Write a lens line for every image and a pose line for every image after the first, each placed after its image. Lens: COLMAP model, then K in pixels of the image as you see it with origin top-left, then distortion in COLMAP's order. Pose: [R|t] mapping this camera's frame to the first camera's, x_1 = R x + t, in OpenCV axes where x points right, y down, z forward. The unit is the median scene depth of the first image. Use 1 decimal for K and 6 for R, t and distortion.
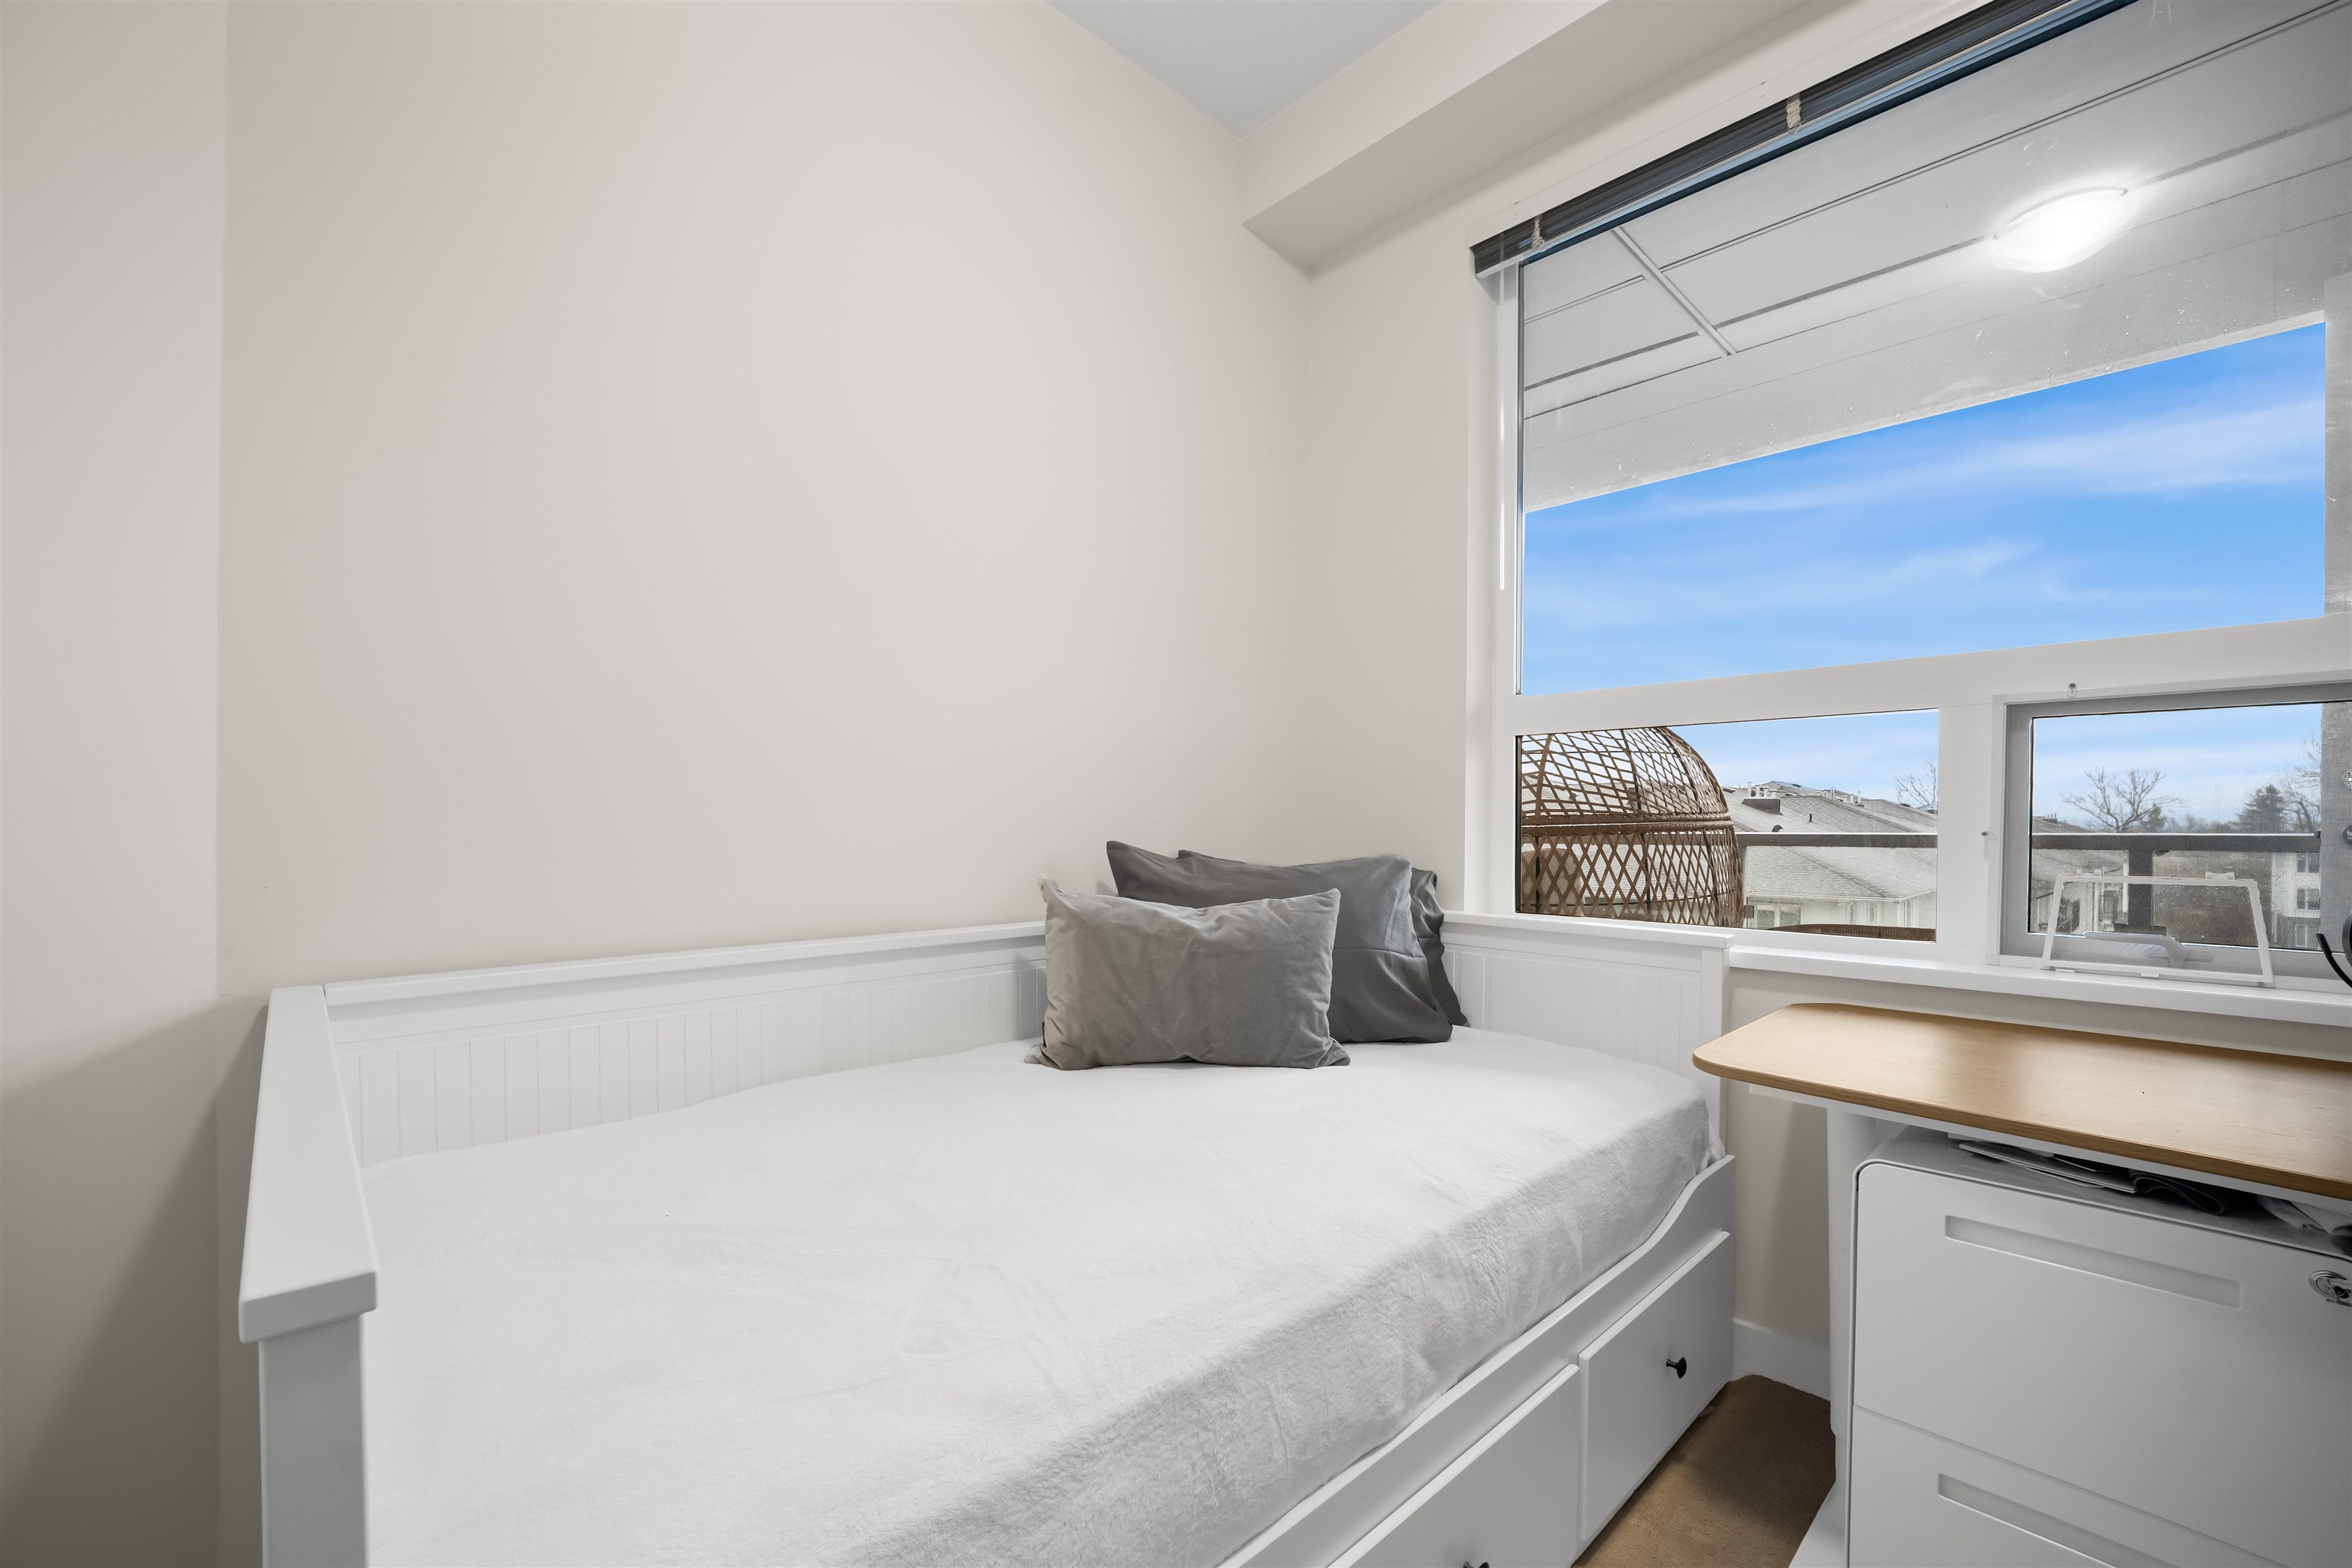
lens RADIAL K [[956.0, 0, 1177.3], [0, 956.0, 772.4], [0, 0, 1]] dist [-0.023203, 0.004858]
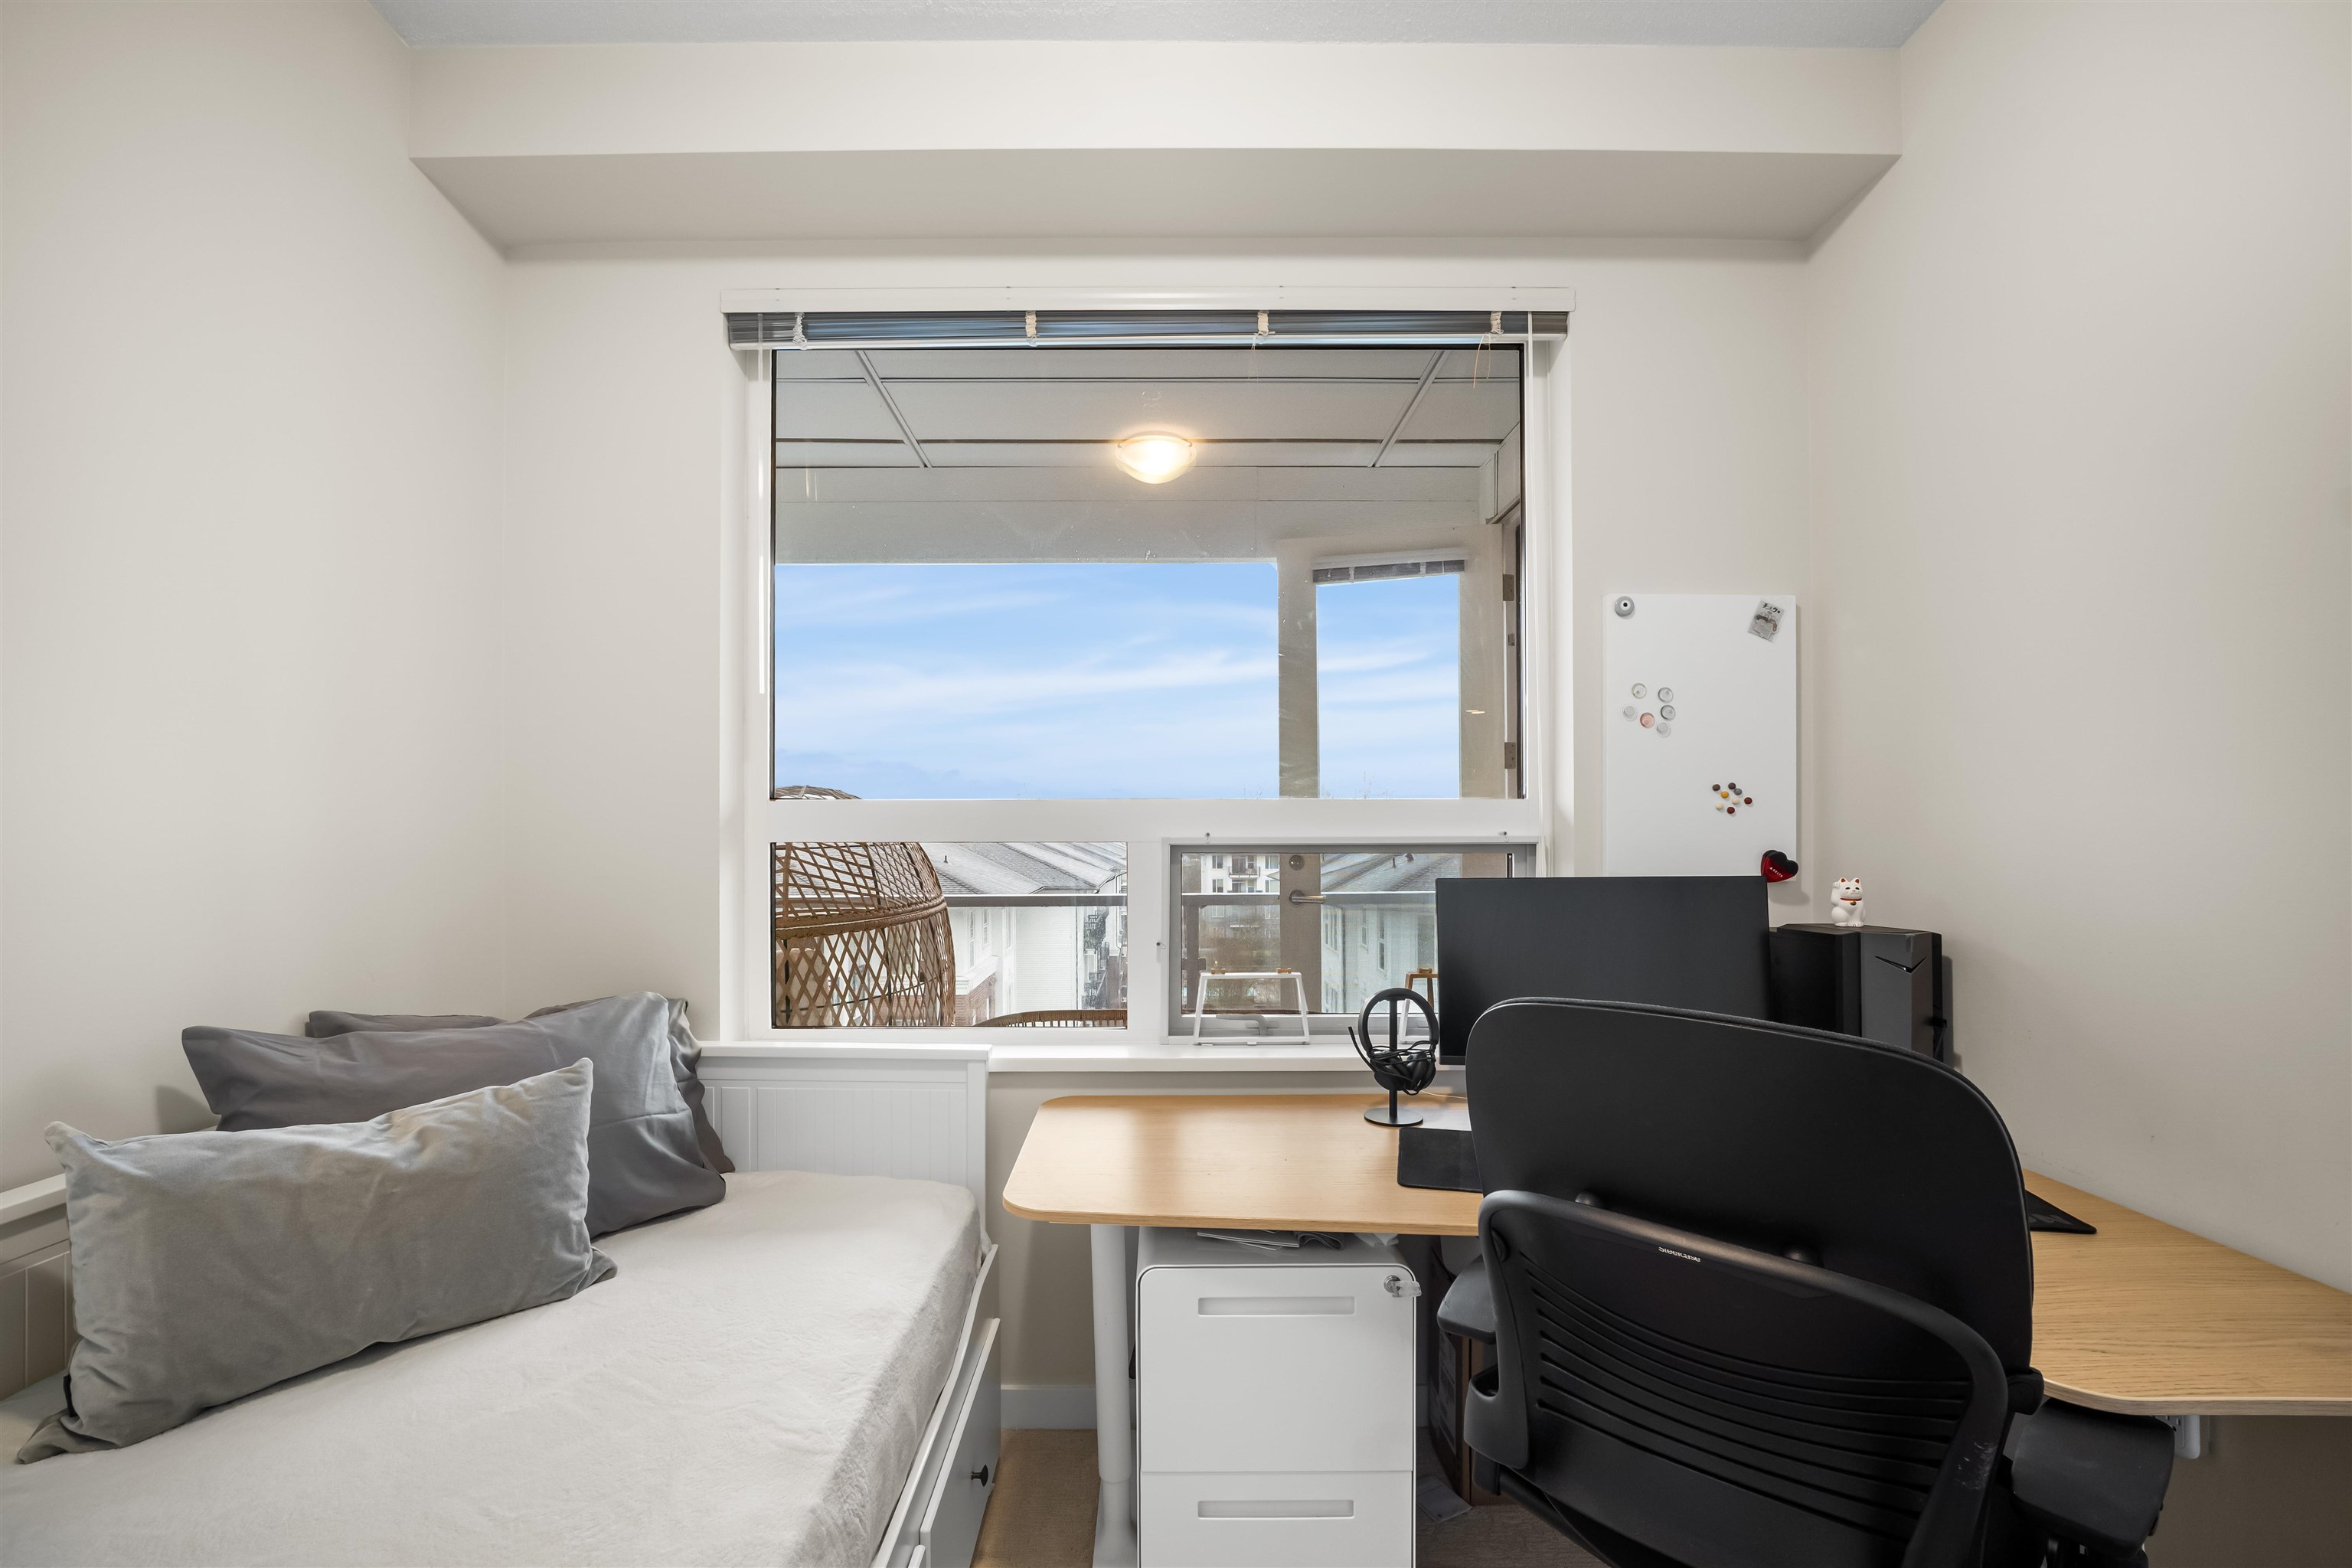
lens RADIAL K [[934.1, 0, 1169.7], [0, 934.1, 814.7], [0, 0, 1]] dist [-0.026086, 0.005839]
pose [[0.687410, 0.010277, 0.726197, -0.070723], [-0.011970, 0.999924, -0.002821, -0.092717], [-0.726171, -0.006754, 0.687481, 0.074029]]
